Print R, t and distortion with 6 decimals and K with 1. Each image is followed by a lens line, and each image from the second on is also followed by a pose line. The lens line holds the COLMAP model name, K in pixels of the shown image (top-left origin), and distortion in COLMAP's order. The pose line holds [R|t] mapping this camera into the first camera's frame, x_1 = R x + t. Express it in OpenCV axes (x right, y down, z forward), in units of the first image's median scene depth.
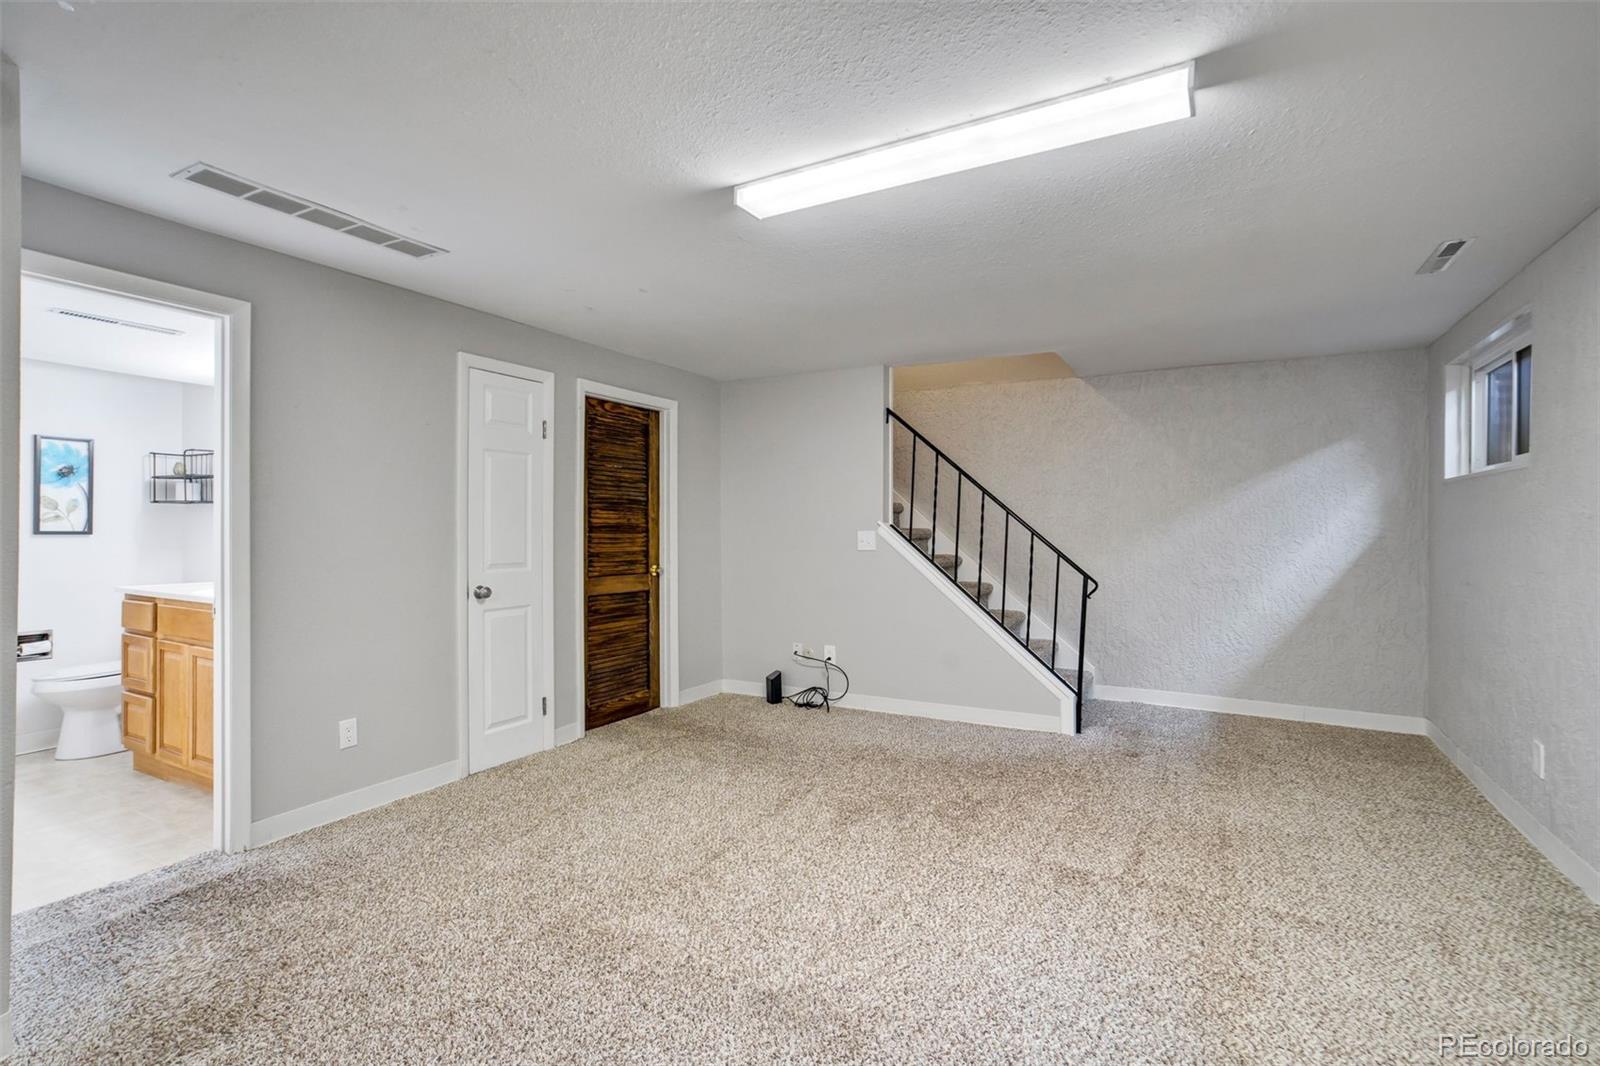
lens RADIAL K [[747.2, 0, 812.1], [0, 747.2, 531.1], [0, 0, 1]] dist [-0.005093, 0.002170]
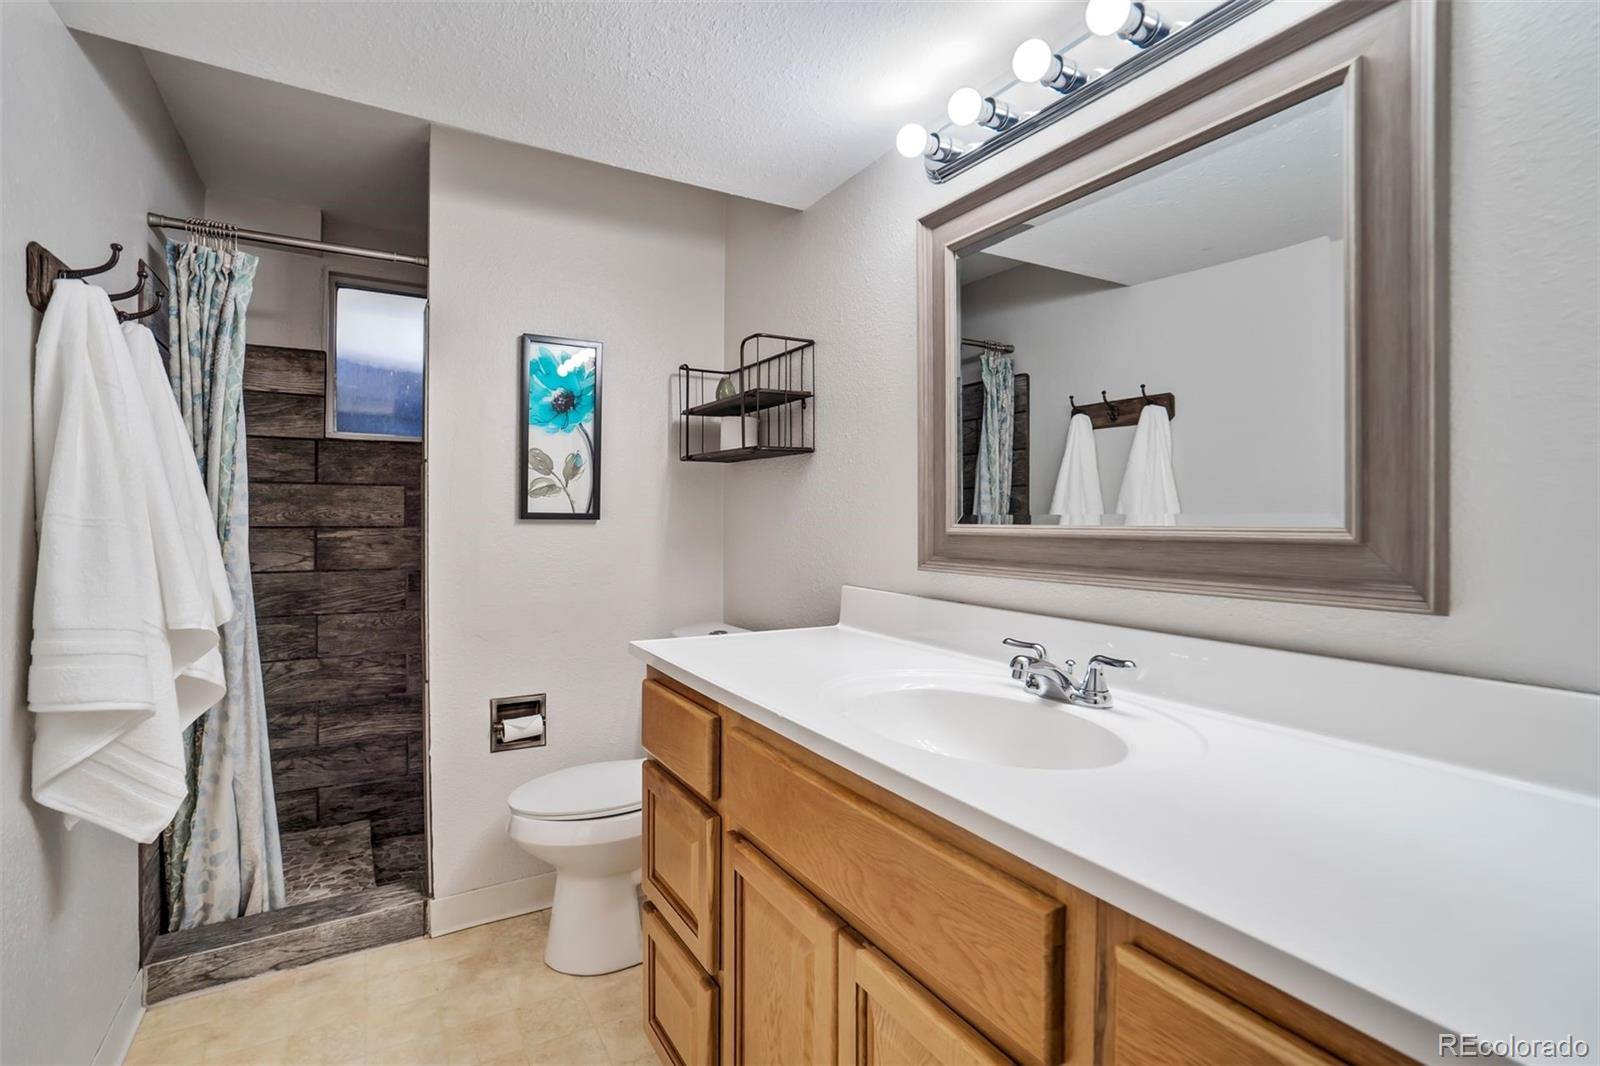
lens RADIAL K [[747.2, 0, 793.7], [0, 747.2, 526.5], [0, 0, 1]] dist [-0.005093, 0.002170]
pose [[0.857286, 0.007970, -0.514779, -0.585823], [-0.001962, 0.999923, 0.012213, 0.002649], [0.514837, -0.009460, 0.857236, 0.628150]]
